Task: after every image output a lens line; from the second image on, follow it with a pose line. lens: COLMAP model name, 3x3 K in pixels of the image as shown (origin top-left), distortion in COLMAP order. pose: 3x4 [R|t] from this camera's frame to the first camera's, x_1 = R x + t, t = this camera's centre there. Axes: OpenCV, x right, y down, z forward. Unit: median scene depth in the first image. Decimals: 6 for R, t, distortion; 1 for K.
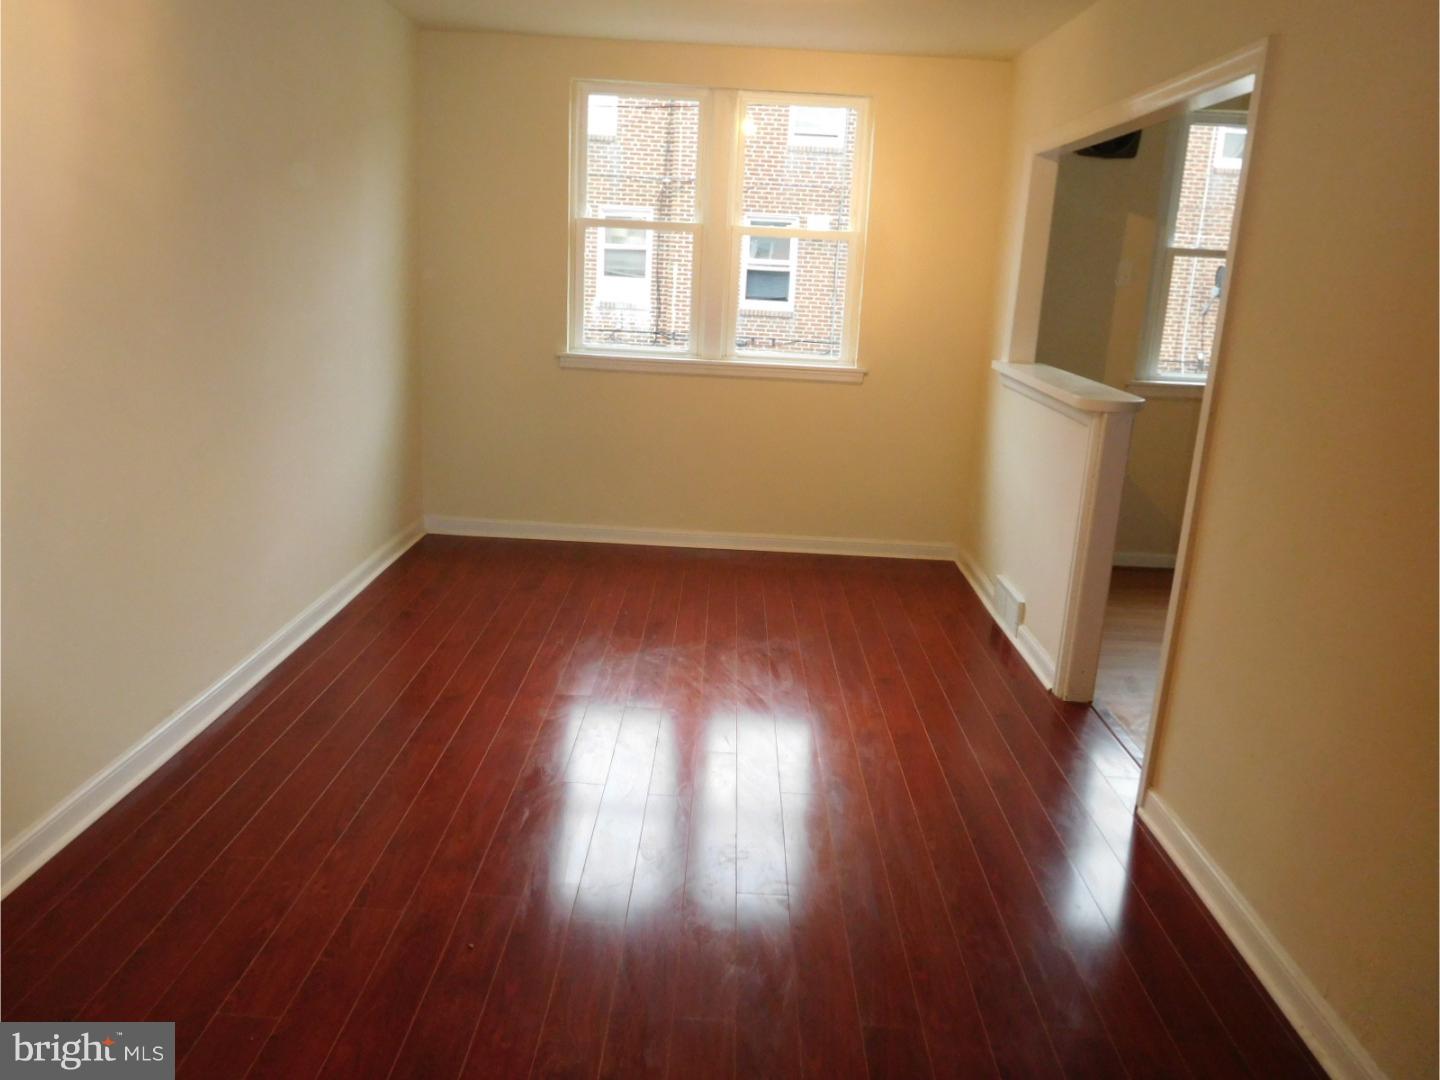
lens RADIAL K [[1085.8, 0, 724.7], [0, 1085.8, 549.3], [0, 0, 1]] dist [-0.016165, 0.011117]
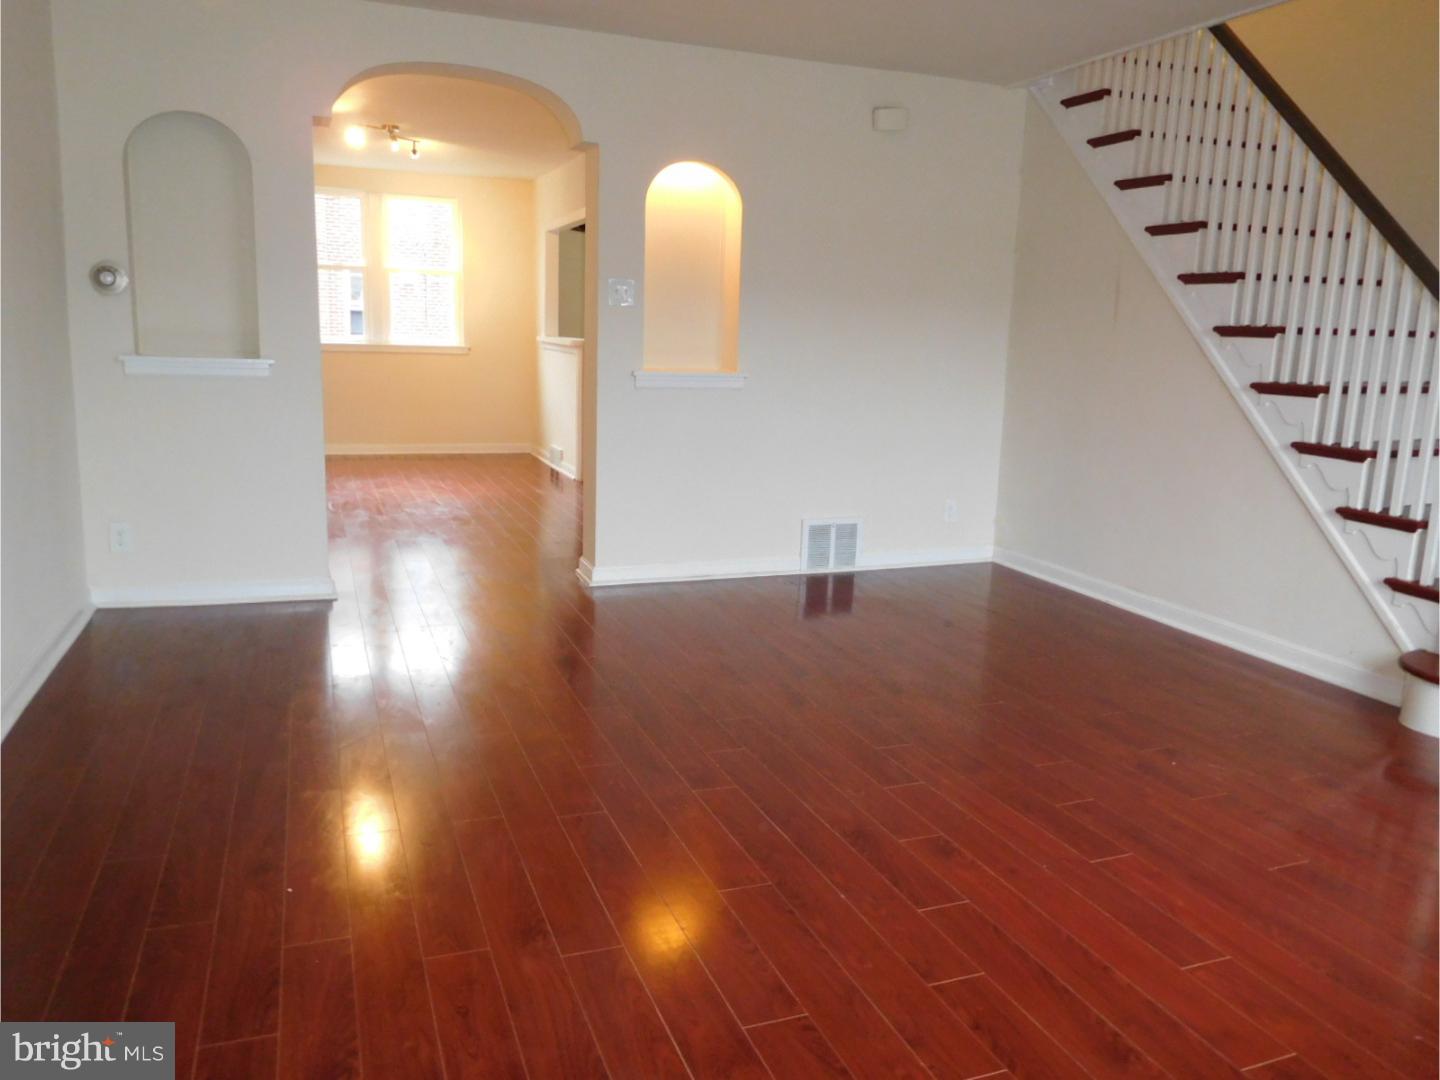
lens RADIAL K [[1085.8, 0, 724.7], [0, 1085.8, 549.3], [0, 0, 1]] dist [-0.016165, 0.011117]
pose [[0.930104, -0.089197, 0.356302, -0.164520], [0.103341, 0.994428, -0.020819, 0.280171], [-0.352460, 0.056184, 0.934139, -0.907065]]
